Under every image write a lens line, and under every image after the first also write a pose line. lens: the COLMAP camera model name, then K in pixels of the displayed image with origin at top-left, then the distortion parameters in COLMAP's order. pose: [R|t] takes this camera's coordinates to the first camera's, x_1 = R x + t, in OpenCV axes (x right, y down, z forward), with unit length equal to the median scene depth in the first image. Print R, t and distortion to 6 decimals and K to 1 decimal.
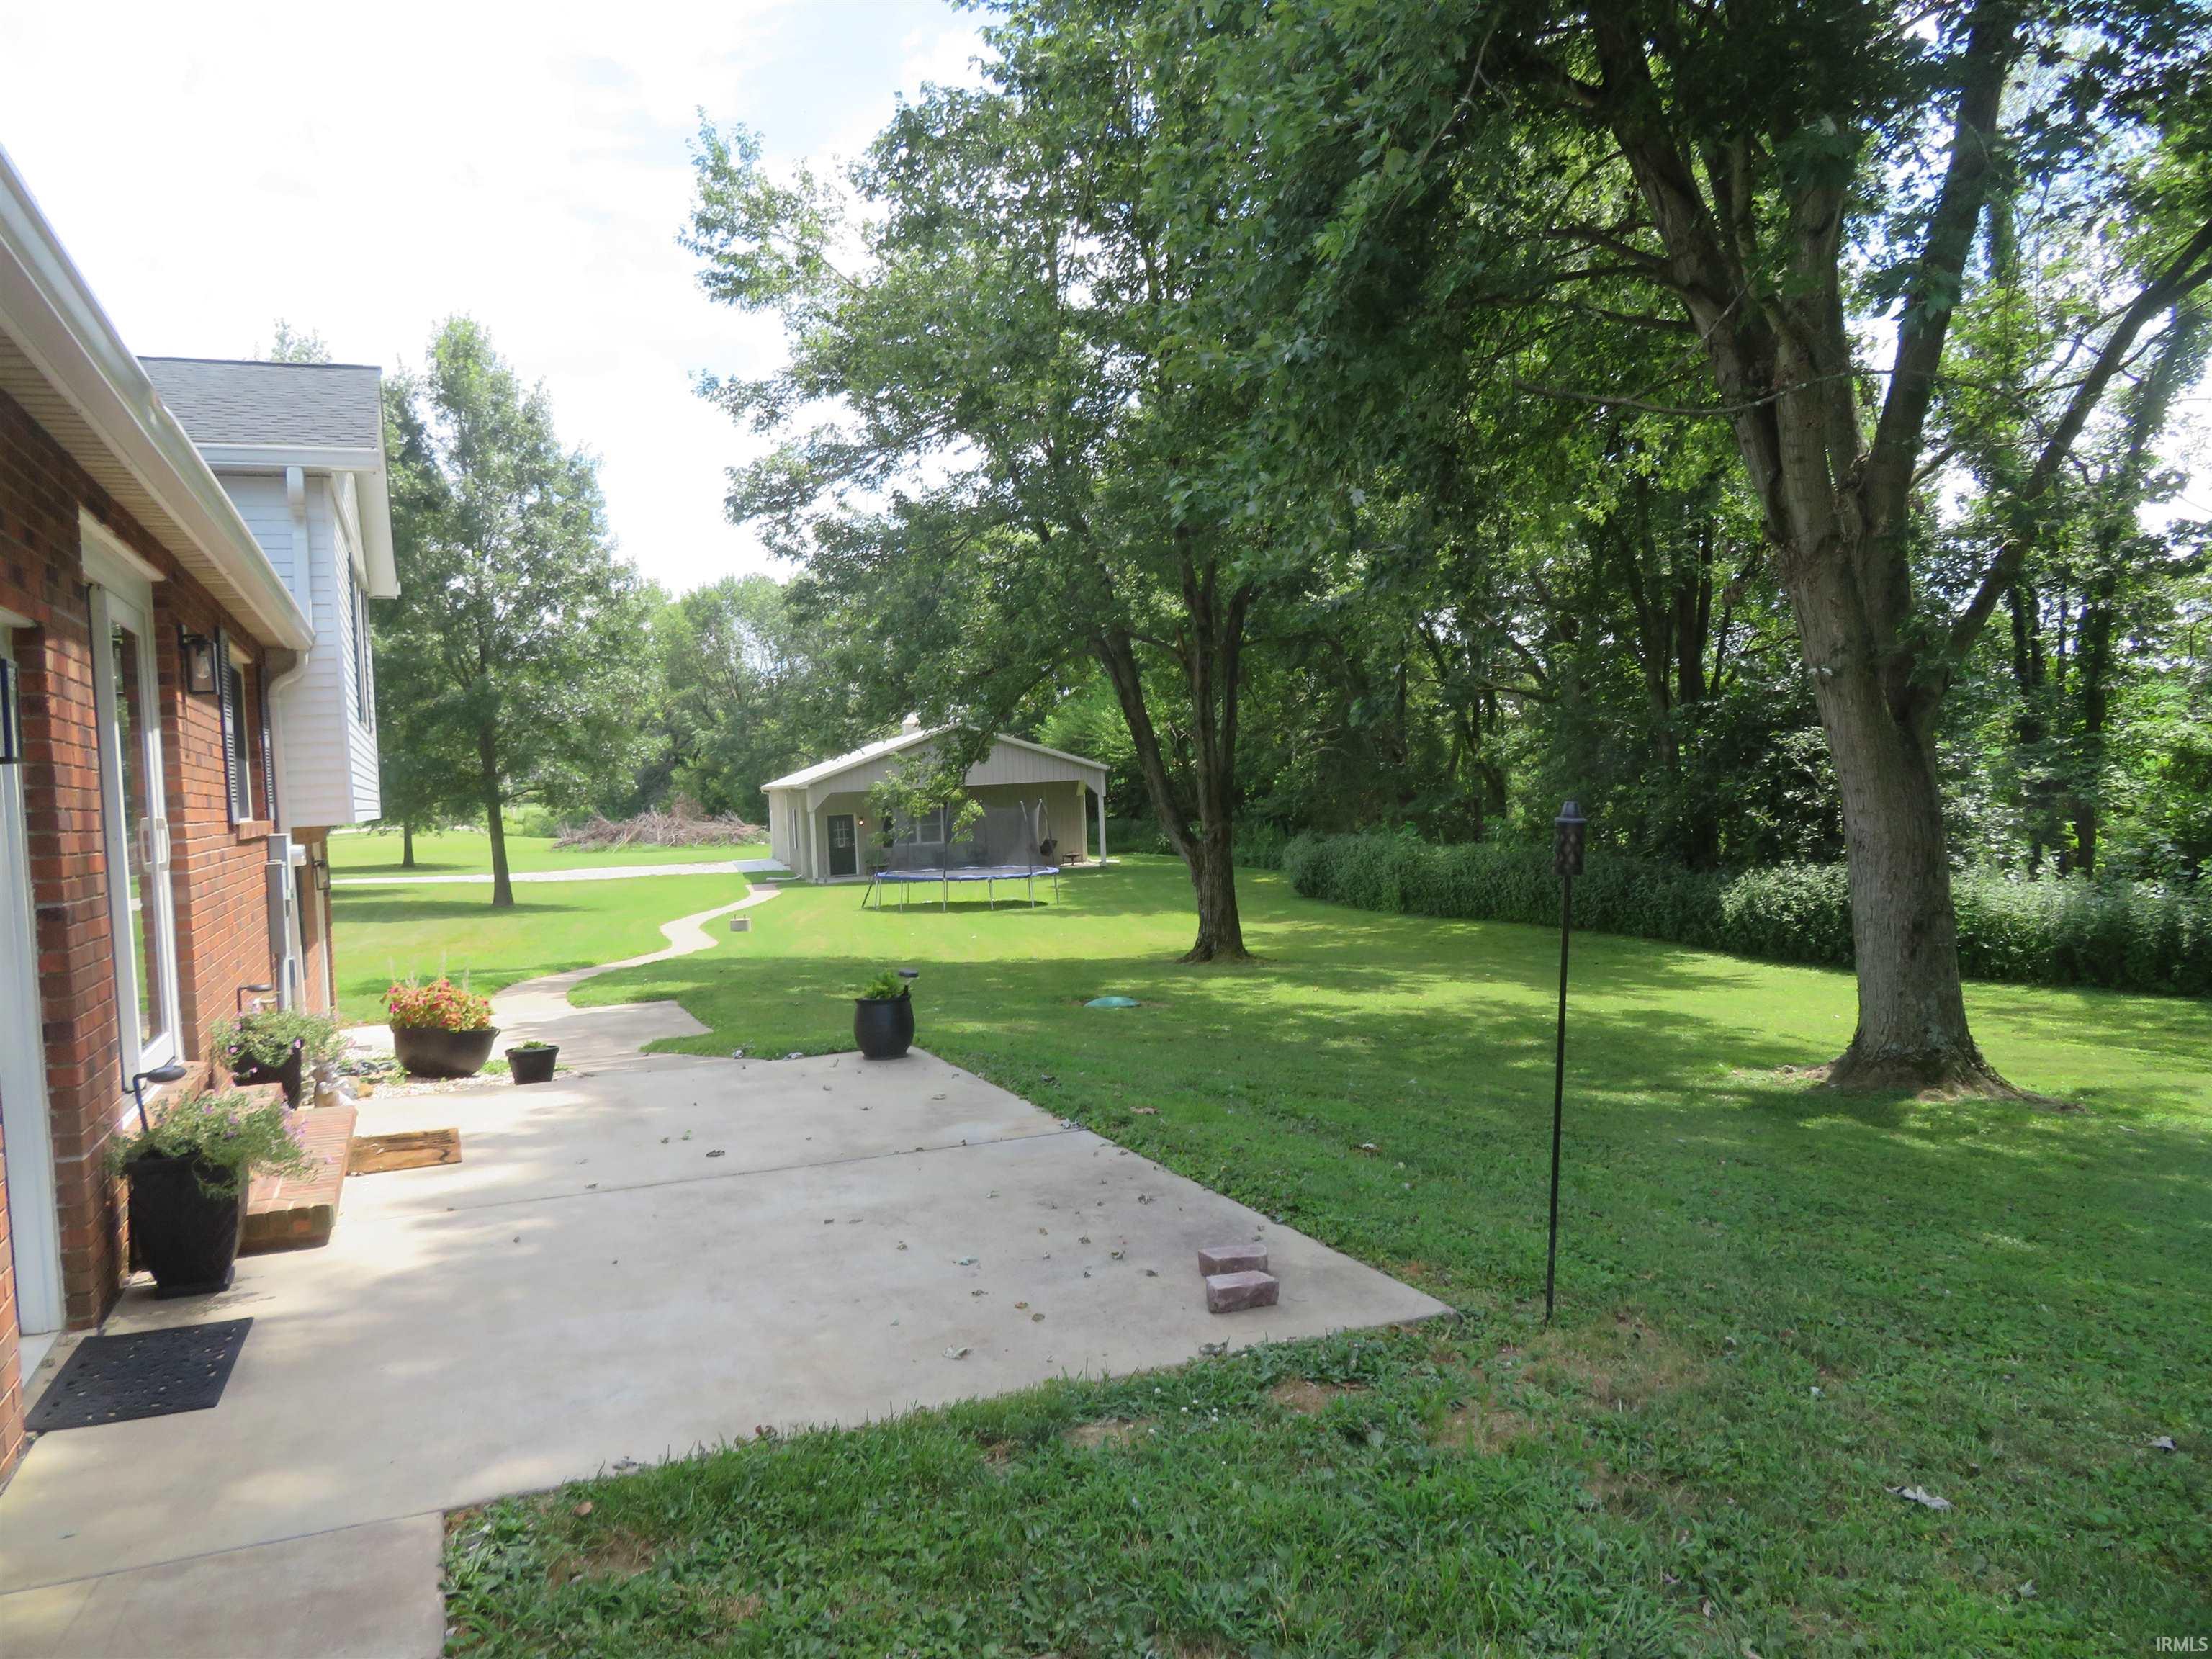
lens RADIAL K [[1596.6, 0, 1107.9], [0, 1596.6, 833.5], [0, 0, 1]] dist [-0.000170, 0.000136]
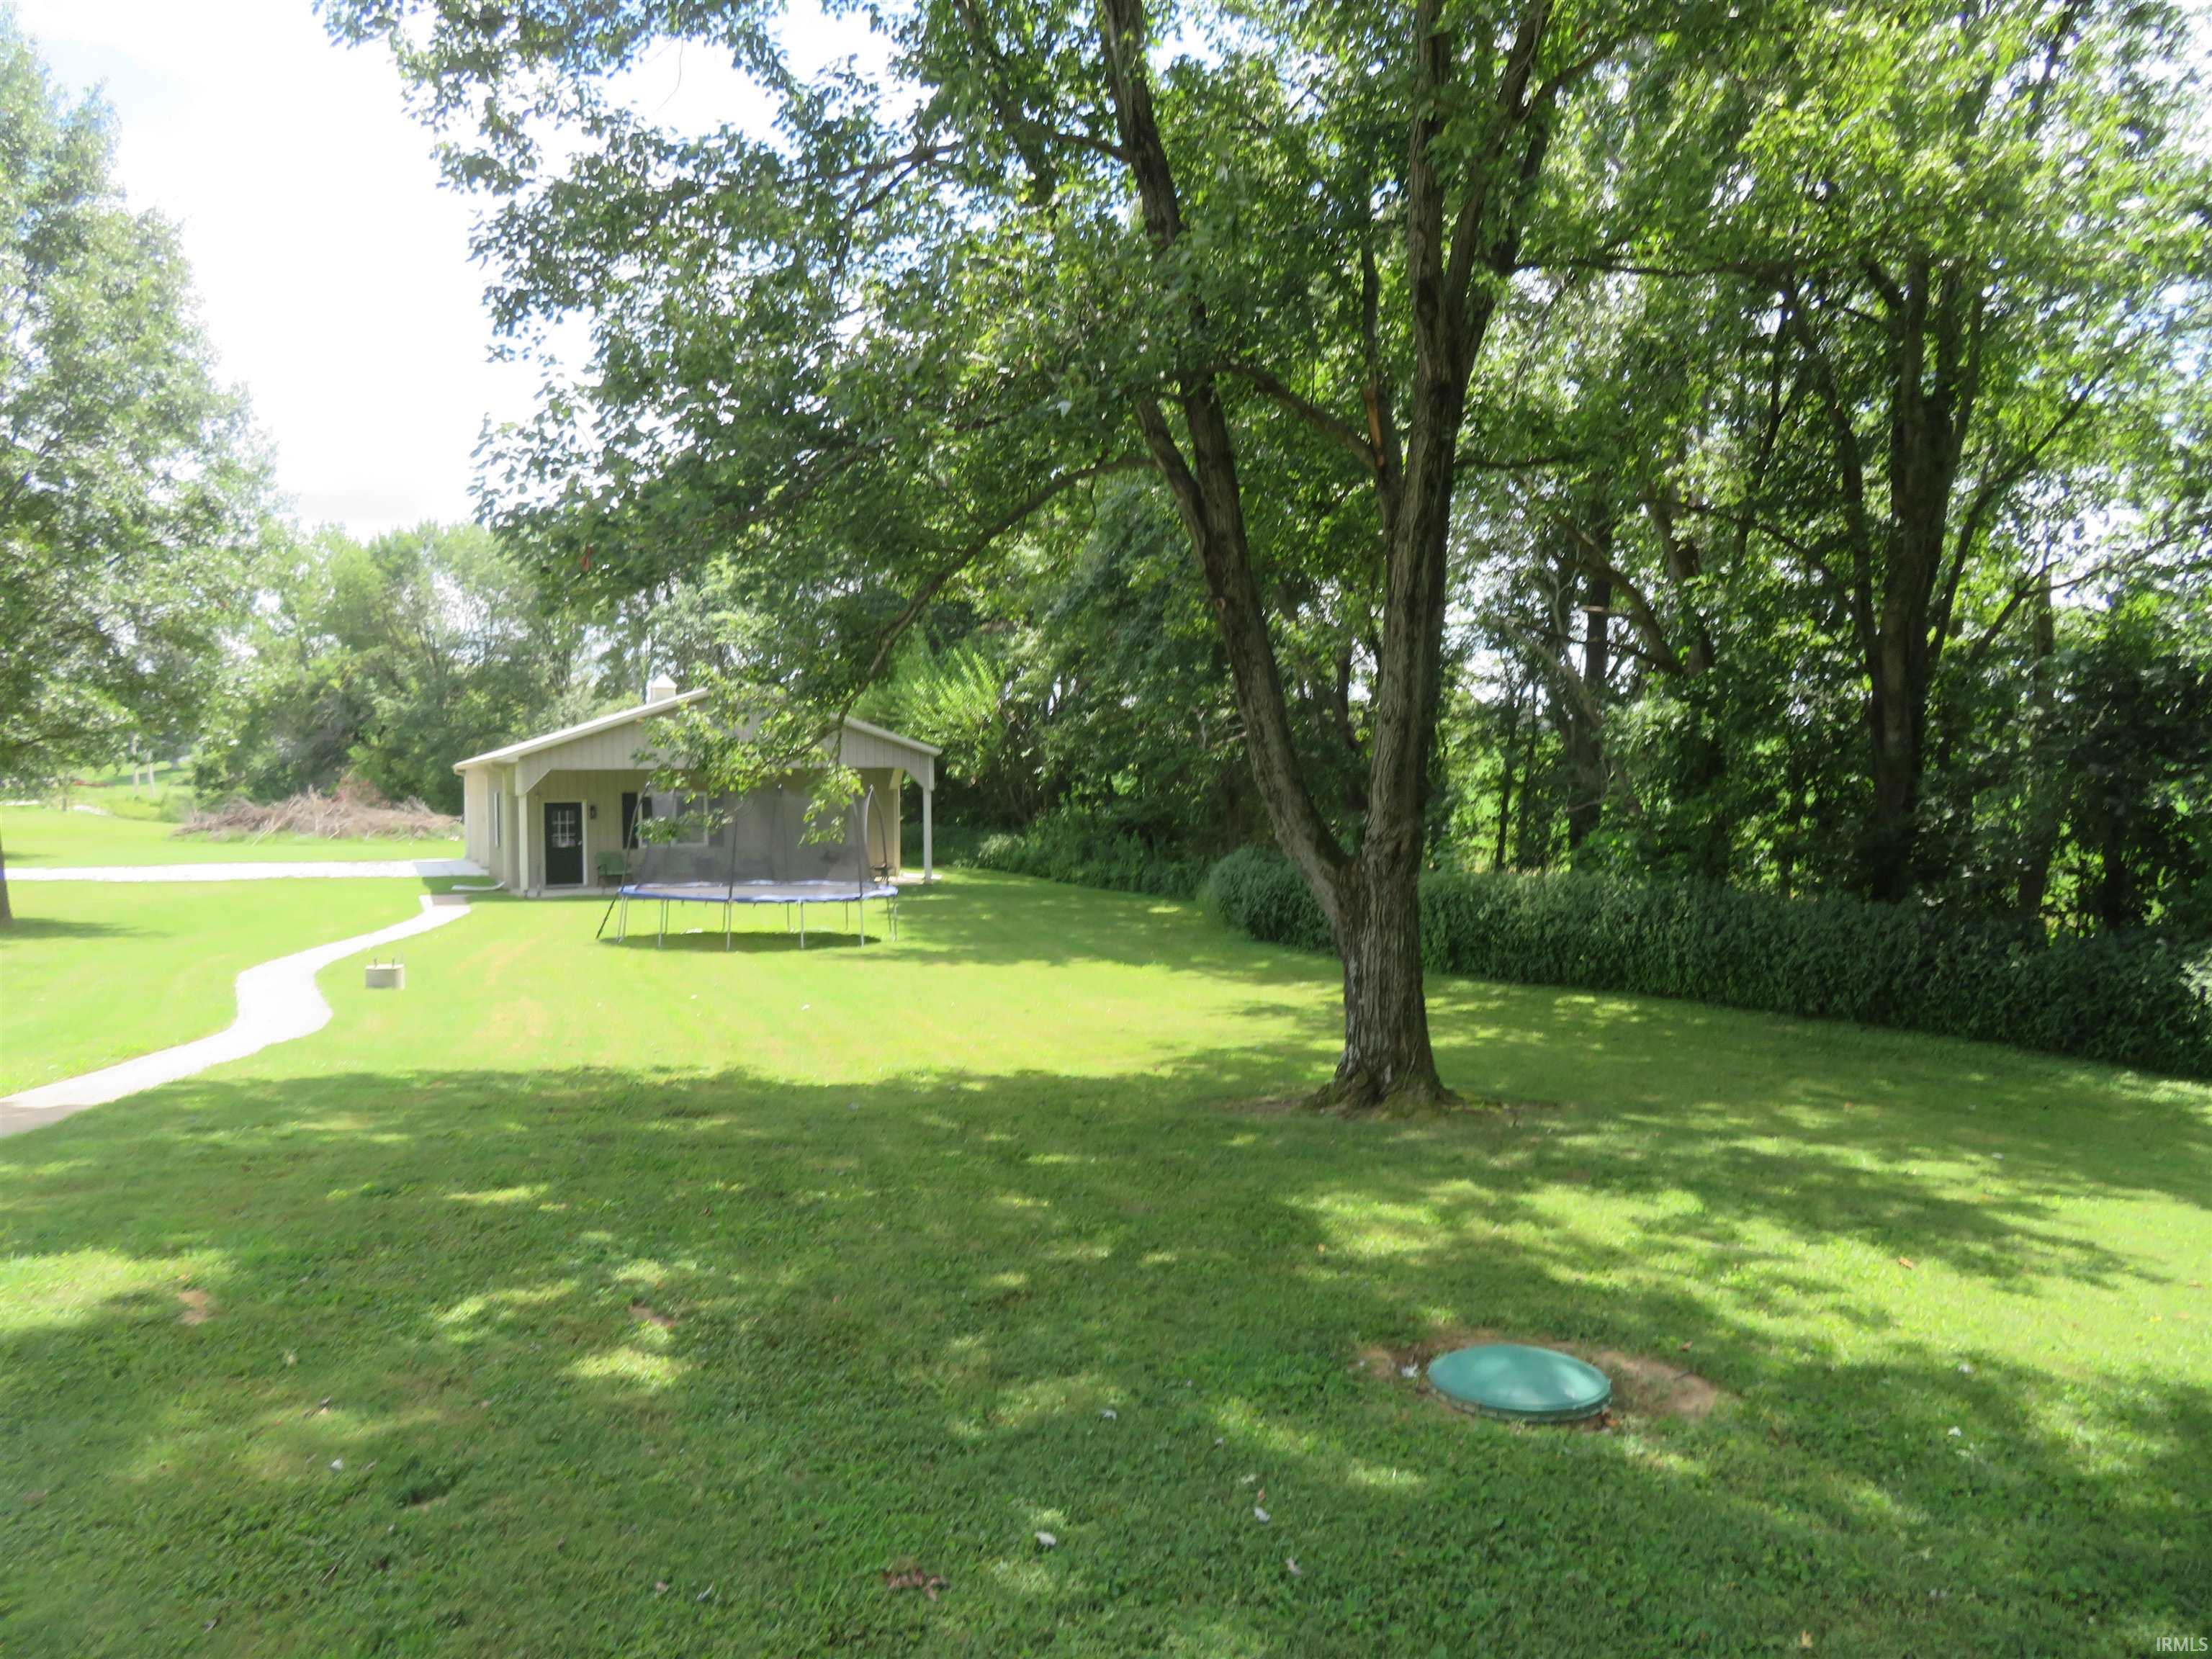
lens RADIAL K [[1596.6, 0, 1101.4], [0, 1596.6, 831.9], [0, 0, 1]] dist [-0.000170, 0.000136]
pose [[0.985916, 0.033518, 0.163850, -0.044536], [-0.032047, 0.999419, -0.011615, 0.002632], [-0.164144, 0.006200, 0.986417, 0.241490]]
